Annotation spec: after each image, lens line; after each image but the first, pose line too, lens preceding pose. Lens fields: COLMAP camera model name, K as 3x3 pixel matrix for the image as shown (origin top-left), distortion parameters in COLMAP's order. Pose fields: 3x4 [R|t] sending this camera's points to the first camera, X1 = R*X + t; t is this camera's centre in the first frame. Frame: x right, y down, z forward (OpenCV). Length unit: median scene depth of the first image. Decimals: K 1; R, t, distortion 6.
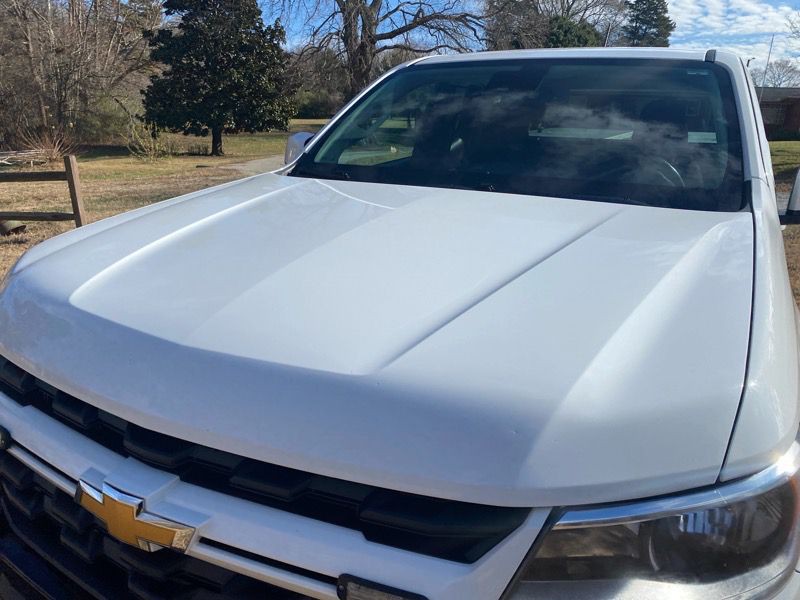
lens RADIAL K [[609.8, 0, 392.5], [0, 609.8, 303.7], [0, 0, 1]] dist [0.033239, -0.027247]
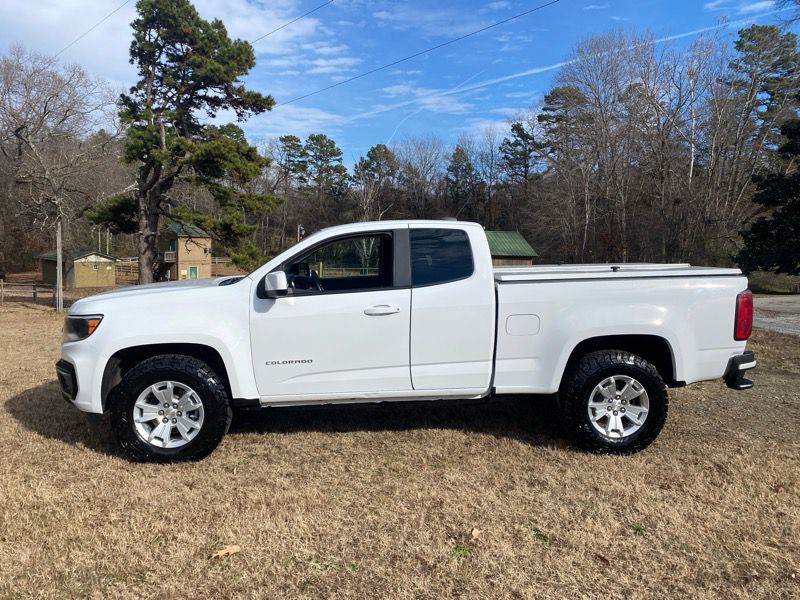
lens RADIAL K [[609.8, 0, 398.2], [0, 609.8, 300.3], [0, 0, 1]] dist [0.033239, -0.027247]
pose [[0.554867, 0.055933, -0.830057, 0.136311], [-0.239166, 0.966344, -0.094759, -0.000467], [0.796820, 0.251099, 0.549570, 0.004225]]
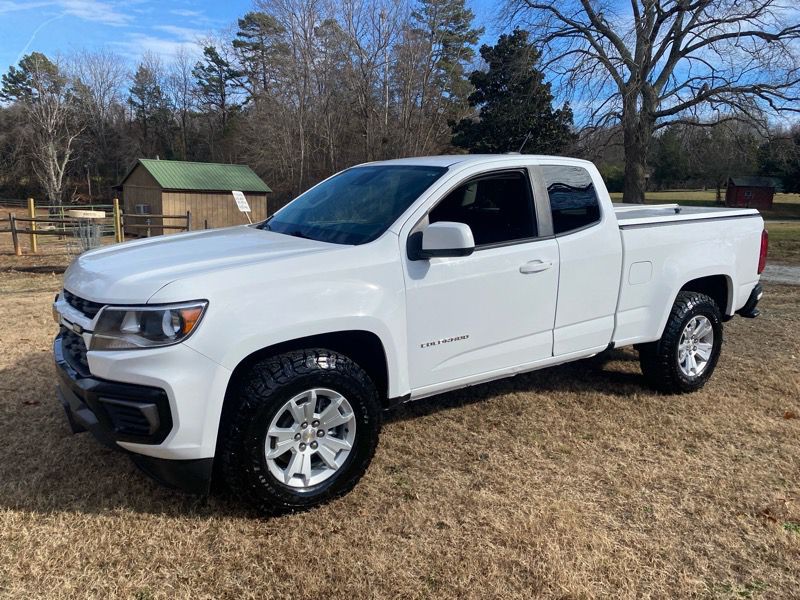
lens RADIAL K [[609.8, 0, 398.2], [0, 609.8, 295.7], [0, 0, 1]] dist [0.033239, -0.027247]
pose [[0.887397, 0.075259, -0.454822, 0.064475], [-0.131950, 0.986774, -0.094165, 0.007372], [0.441720, 0.143576, 0.885590, -0.027276]]
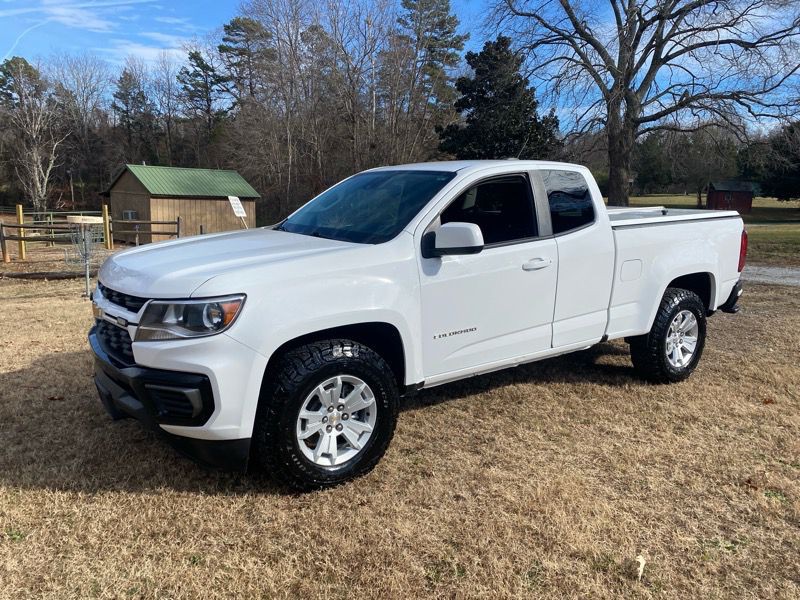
lens RADIAL K [[609.8, 0, 403.2], [0, 609.8, 298.8], [0, 0, 1]] dist [0.033239, -0.027247]
pose [[0.901136, 0.066317, -0.428434, 0.064083], [-0.120818, 0.987496, -0.101264, 0.010061], [0.416361, 0.143015, 0.897881, -0.035122]]
